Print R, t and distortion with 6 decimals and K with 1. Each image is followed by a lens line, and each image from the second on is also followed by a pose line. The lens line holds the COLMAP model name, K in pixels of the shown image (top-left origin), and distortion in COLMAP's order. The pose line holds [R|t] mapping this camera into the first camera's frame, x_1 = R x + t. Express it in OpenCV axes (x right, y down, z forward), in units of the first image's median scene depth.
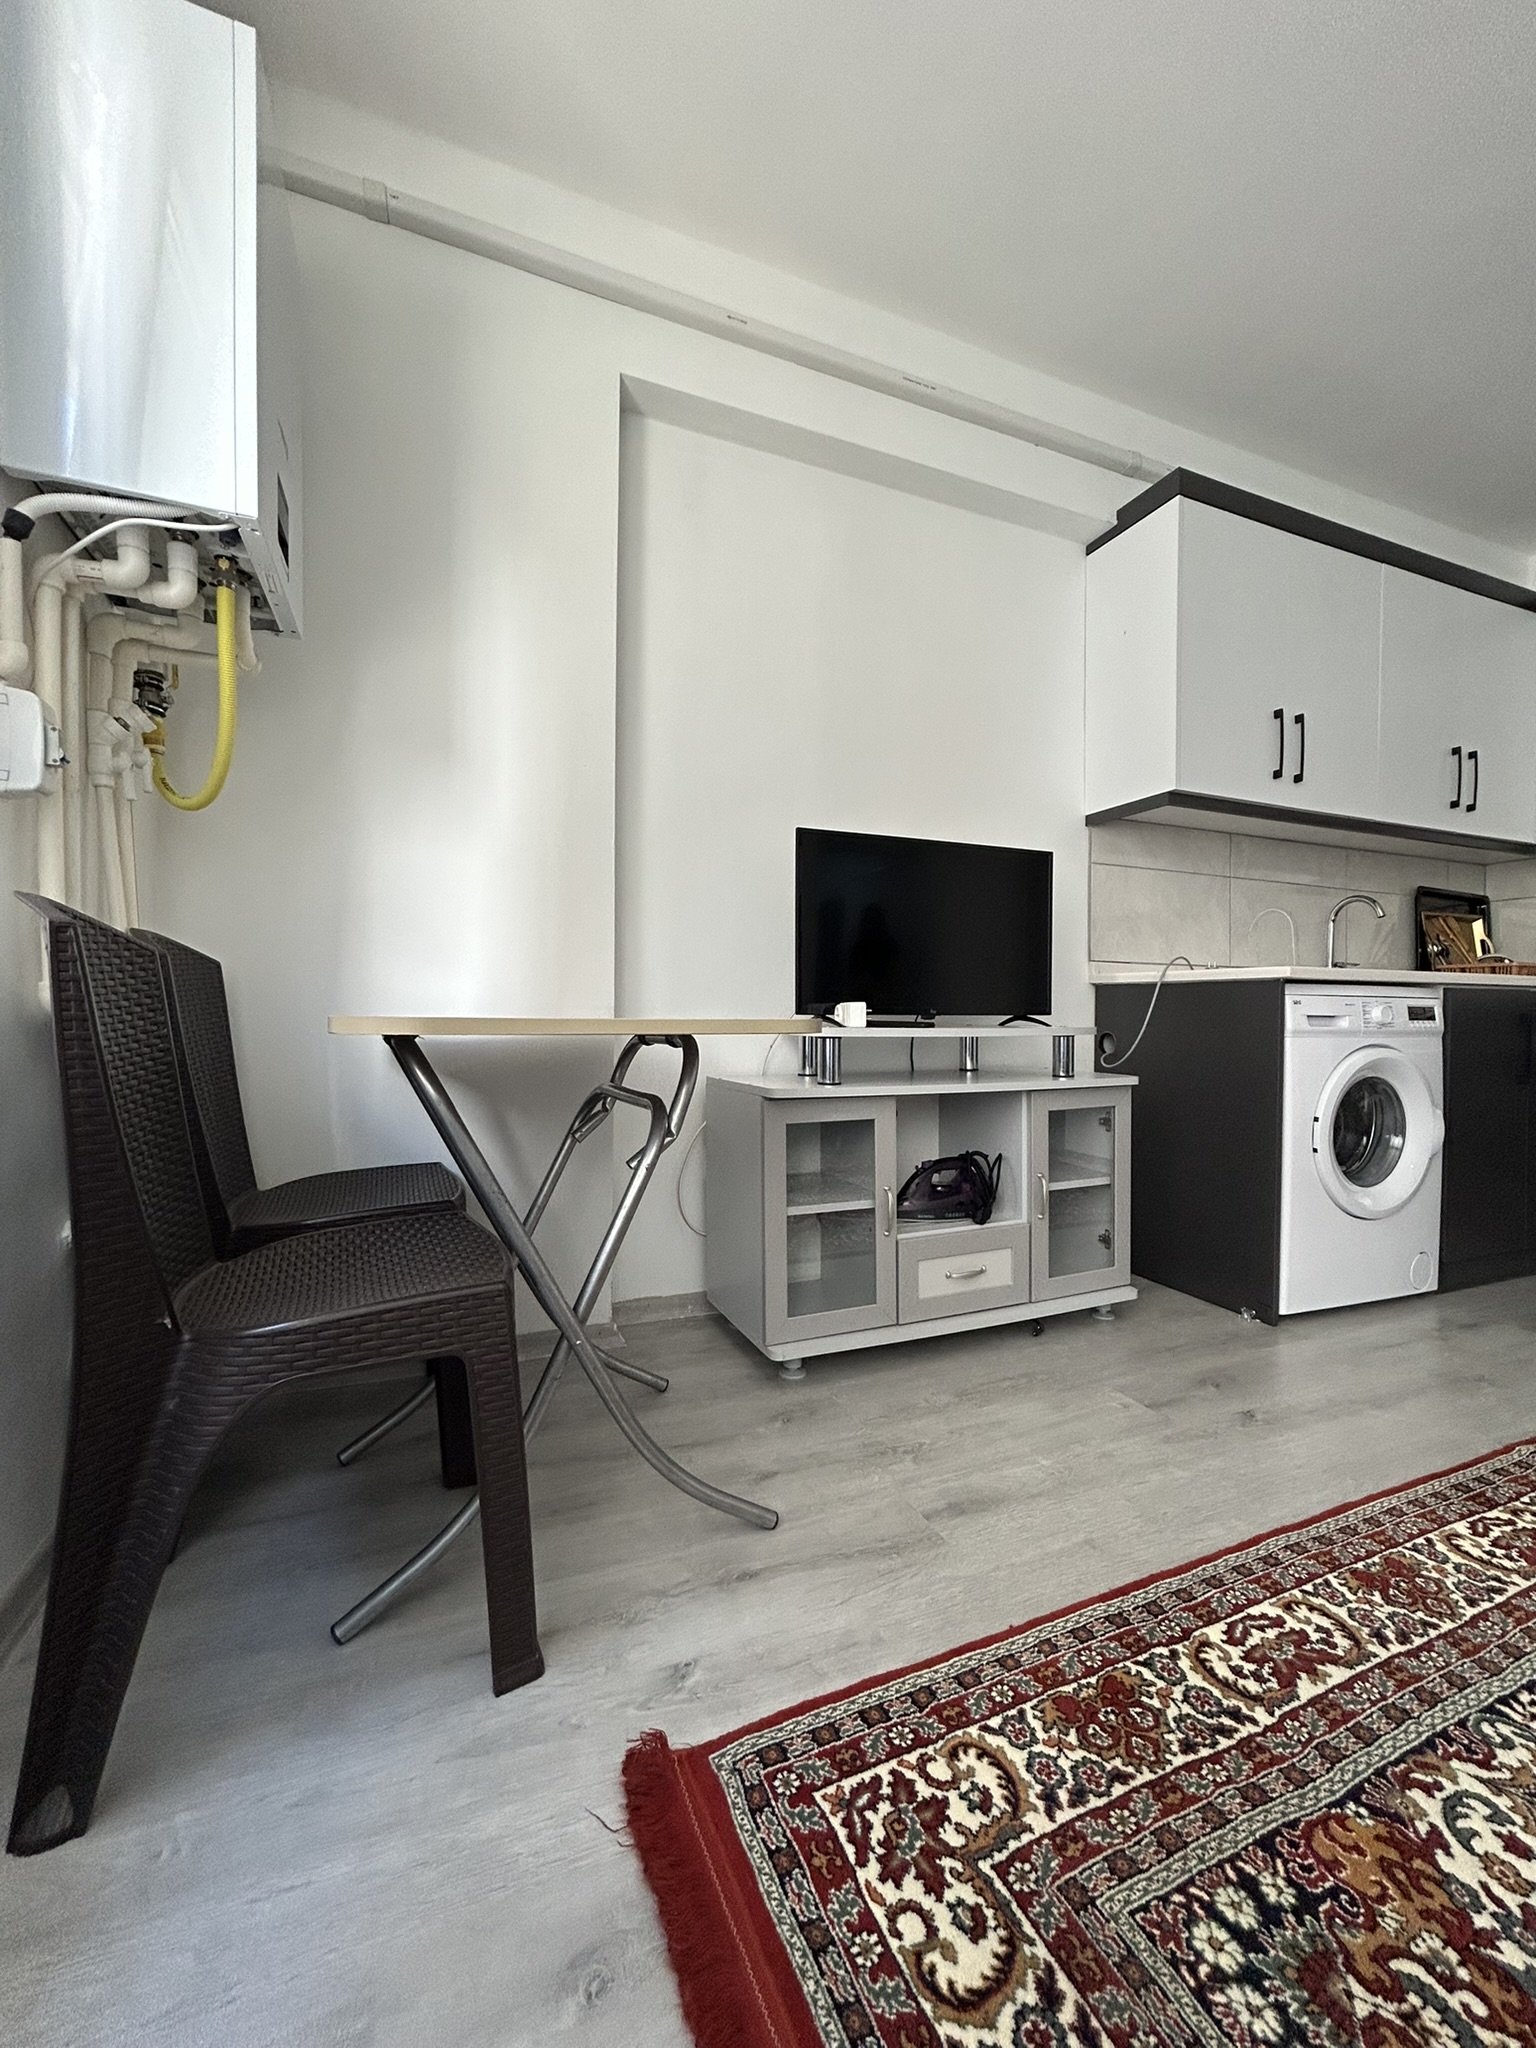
lens RADIAL K [[821.2, 0, 770.0], [0, 821.2, 1026.7], [0, 0, 1]] dist [0.000676, 0.000347]
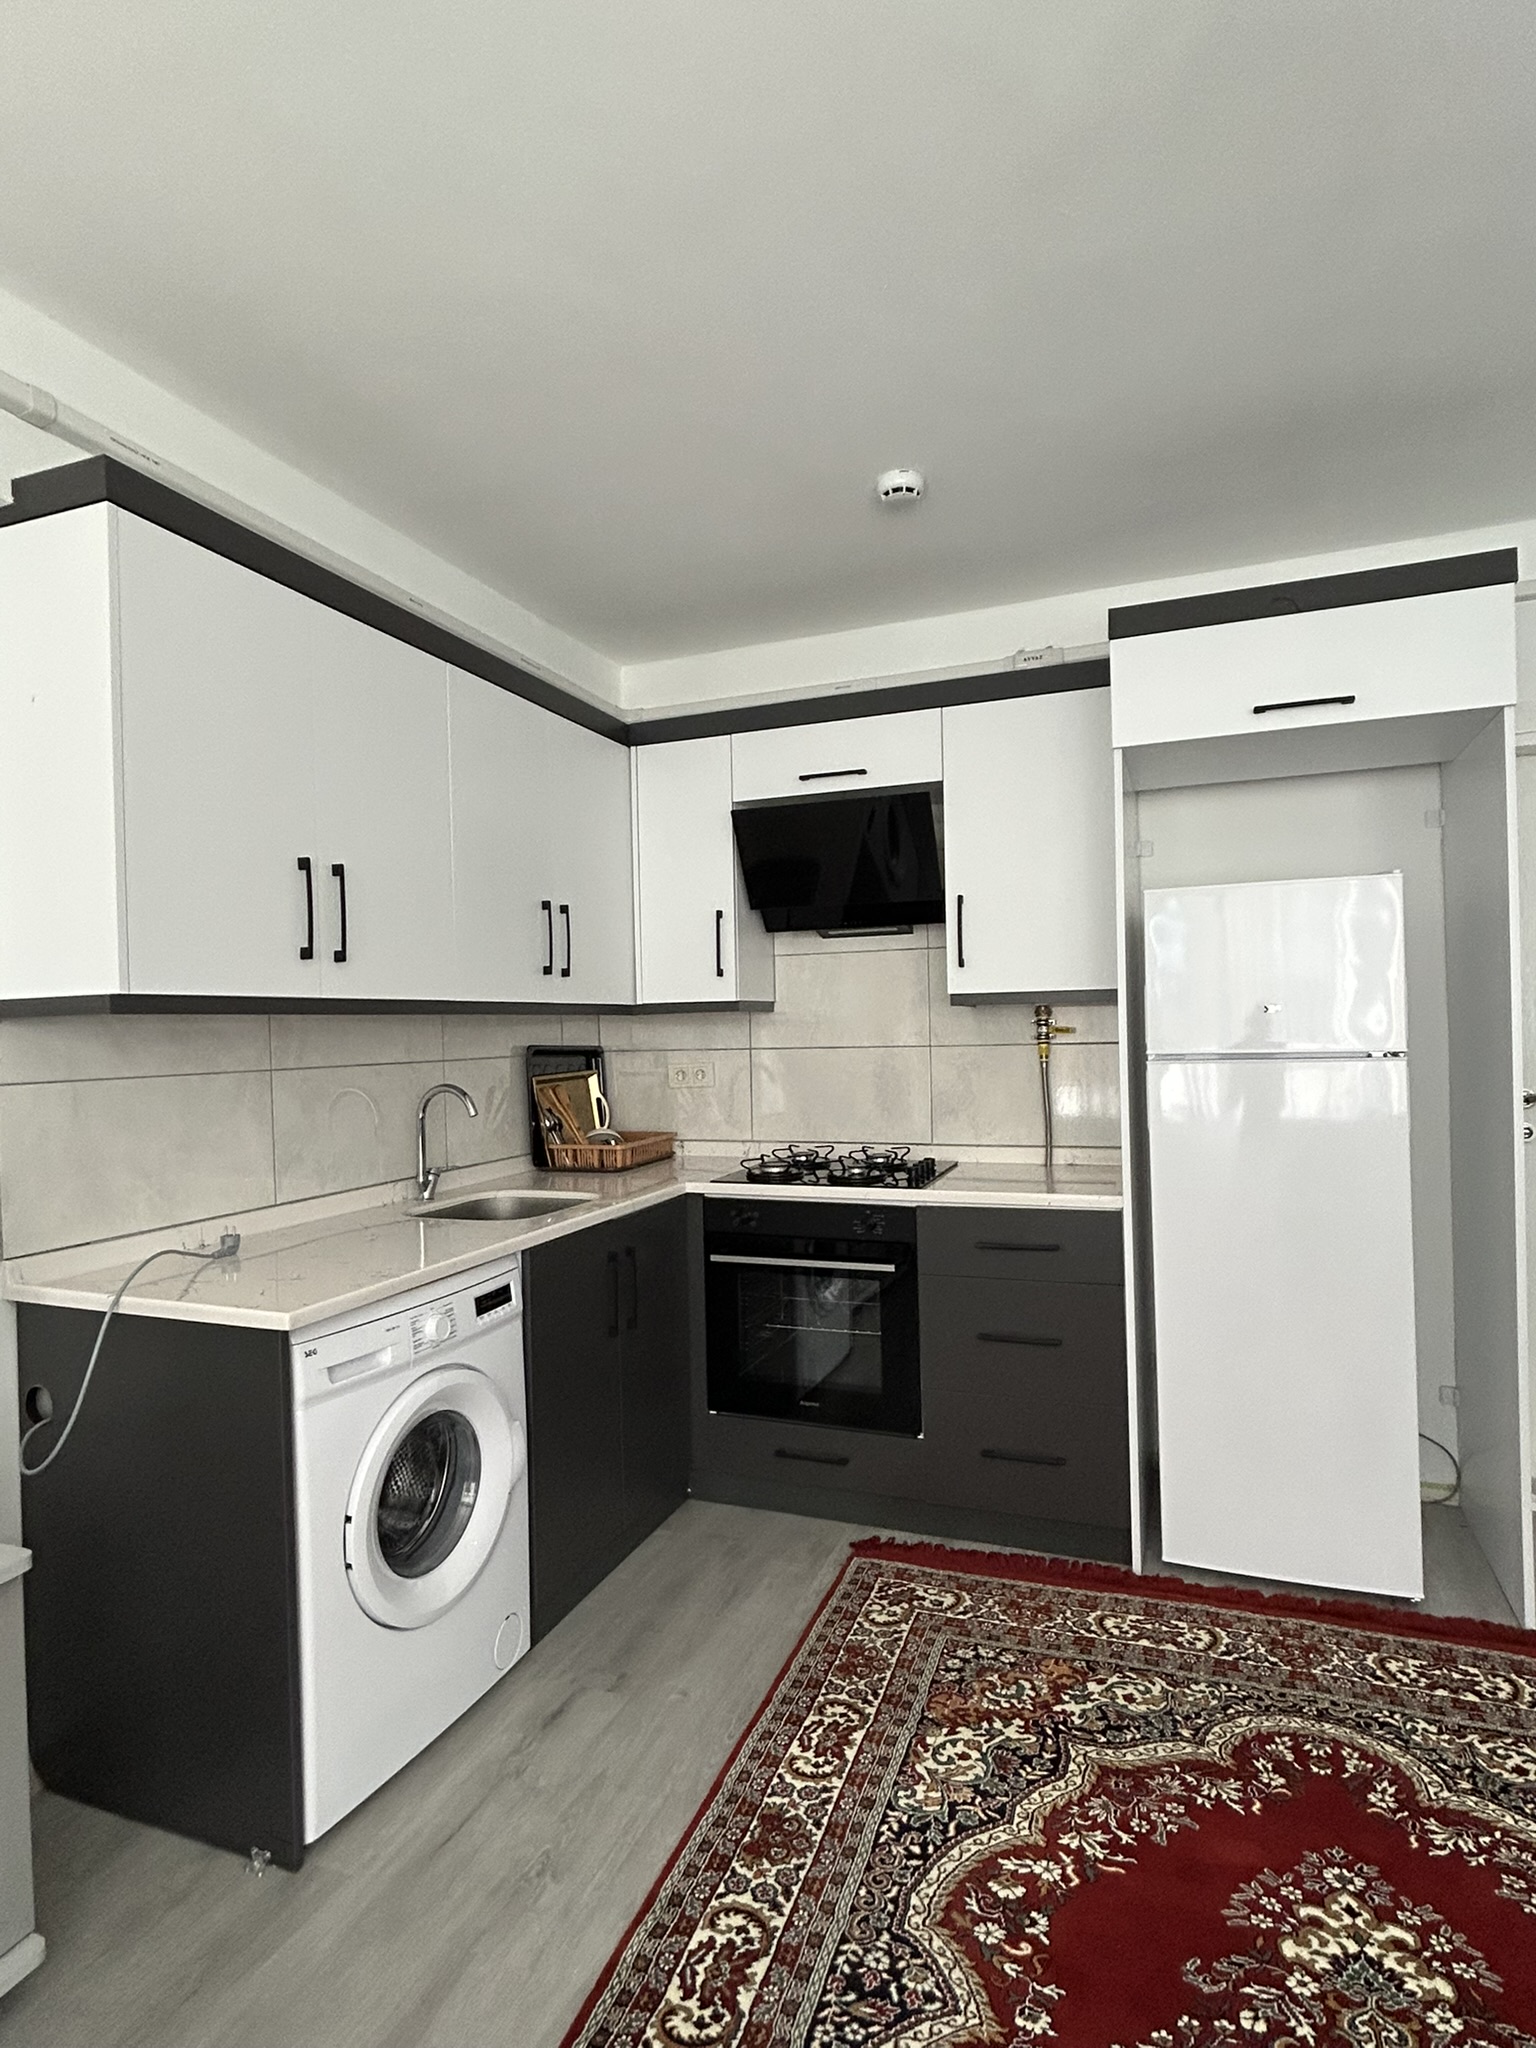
lens RADIAL K [[1090.5, 0, 775.9], [0, 1090.5, 1027.0], [0, 0, 1]] dist [-0.002417, 0.003539]
pose [[0.687177, -0.026009, 0.726024, 0.272229], [0.043117, 0.999057, -0.005019, -0.265507], [-0.725209, 0.034753, 0.687651, 0.128728]]
